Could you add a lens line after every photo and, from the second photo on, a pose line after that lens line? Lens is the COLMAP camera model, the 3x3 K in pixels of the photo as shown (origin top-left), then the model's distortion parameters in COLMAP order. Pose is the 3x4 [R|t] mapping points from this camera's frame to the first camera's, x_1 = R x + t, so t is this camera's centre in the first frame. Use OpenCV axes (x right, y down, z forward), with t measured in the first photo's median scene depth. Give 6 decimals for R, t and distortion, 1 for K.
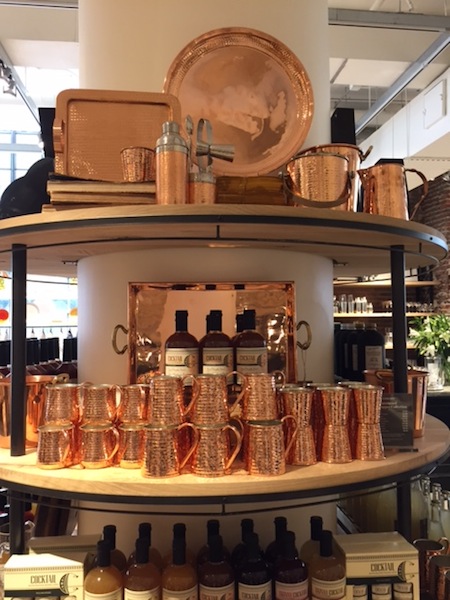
lens RADIAL K [[515.9, 0, 223.4], [0, 515.9, 300.5], [0, 0, 1]] dist [0.002304, 0.004299]
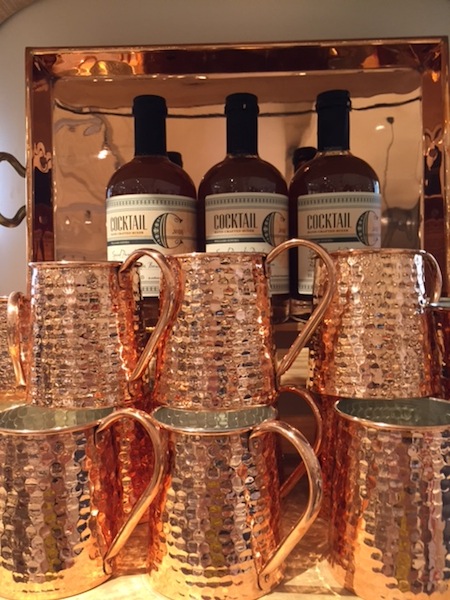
lens RADIAL K [[515.9, 0, 225.6], [0, 515.9, 299.9], [0, 0, 1]] dist [0.002304, 0.004299]
pose [[0.995045, -0.005185, -0.099295, 0.011479], [0.014514, 0.995517, 0.093460, 0.138721], [0.098365, -0.094438, 0.990659, 0.667060]]
